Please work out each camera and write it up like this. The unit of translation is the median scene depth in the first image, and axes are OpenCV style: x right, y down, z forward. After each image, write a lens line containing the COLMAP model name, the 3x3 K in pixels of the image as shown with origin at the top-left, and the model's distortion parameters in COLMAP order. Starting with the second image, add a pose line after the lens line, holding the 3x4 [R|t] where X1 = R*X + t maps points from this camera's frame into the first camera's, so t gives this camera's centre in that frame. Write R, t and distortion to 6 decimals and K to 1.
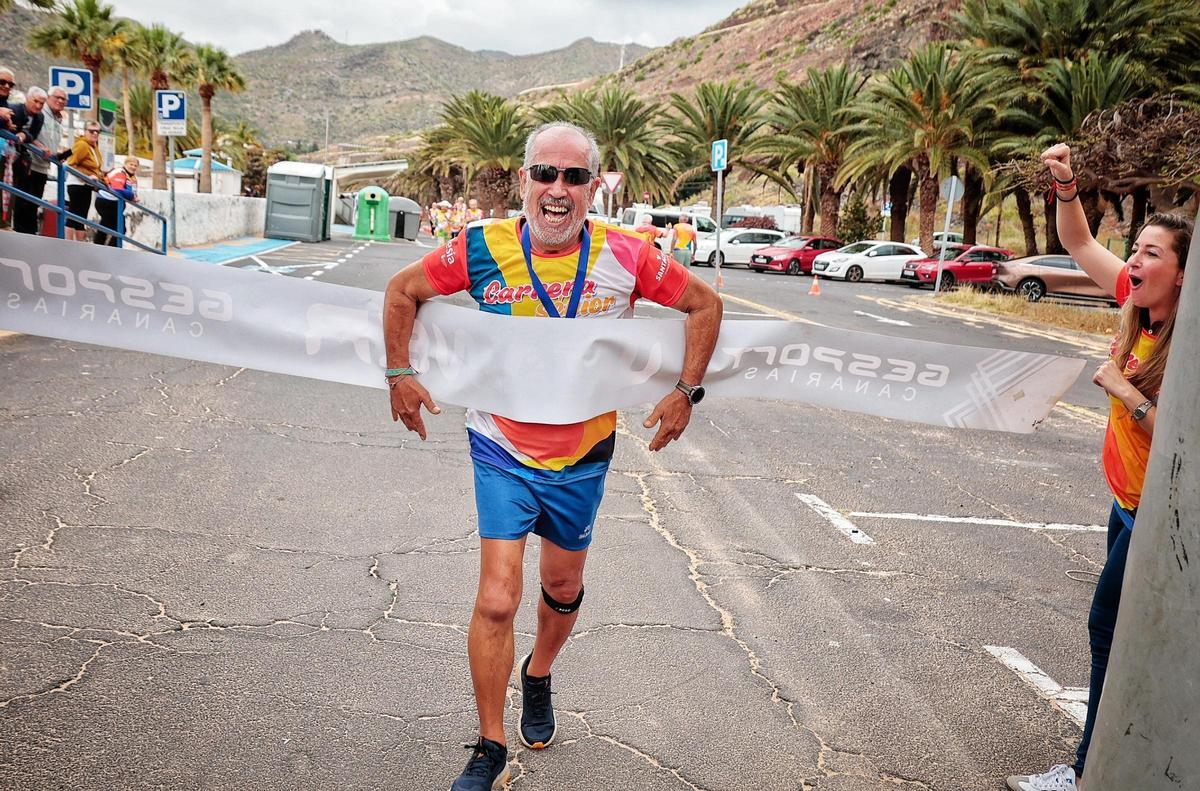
lens RADIAL K [[1128.8, 0, 578.4], [0, 1128.8, 373.0], [0, 0, 1]] dist [-0.008563, -0.002838]
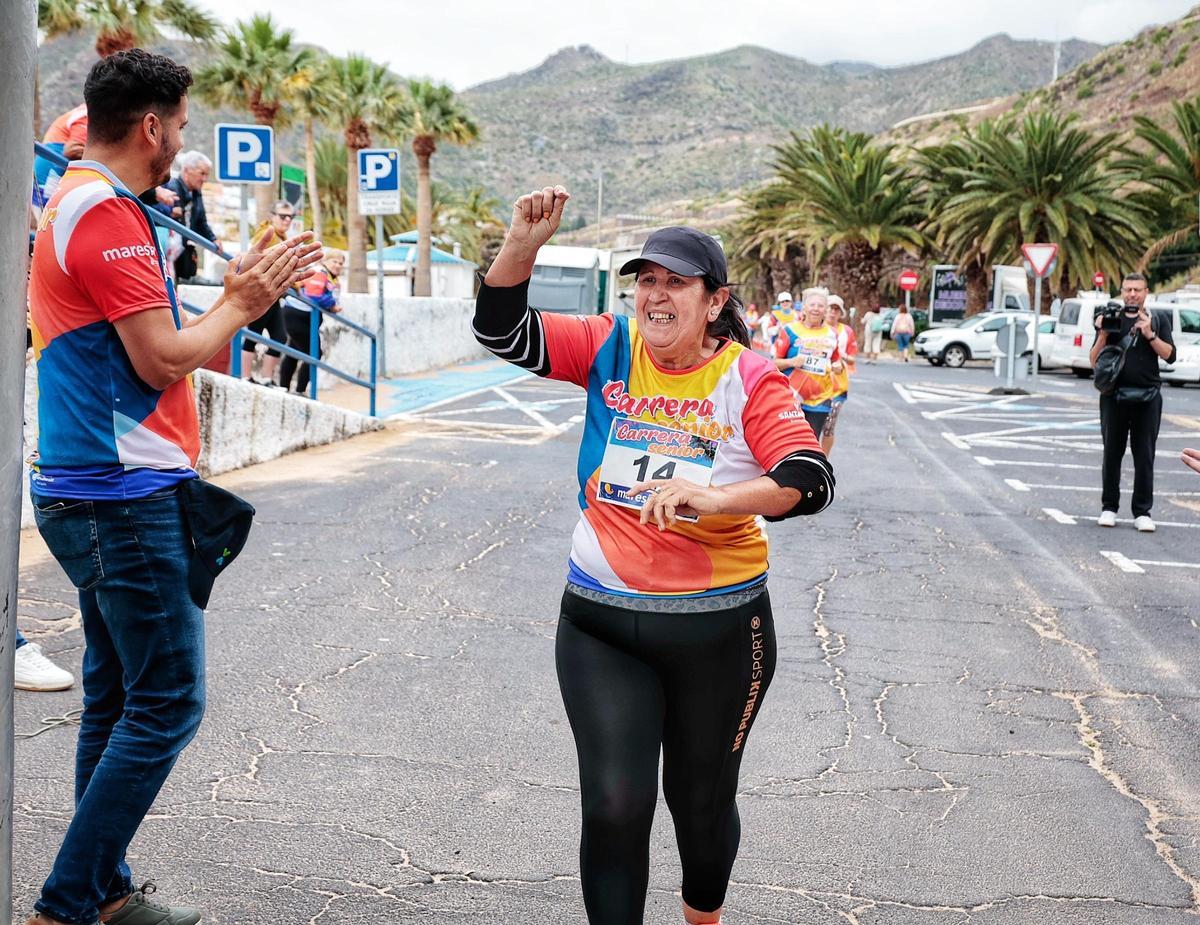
lens RADIAL K [[1962.8, 0, 645.6], [0, 1962.8, 484.7], [0, 0, 1]] dist [-0.015396, -0.108373]
pose [[0.982845, -0.014998, -0.183824, 0.011652], [0.004681, 0.998396, -0.056430, 0.018389], [0.184375, 0.054601, 0.981338, -0.114100]]
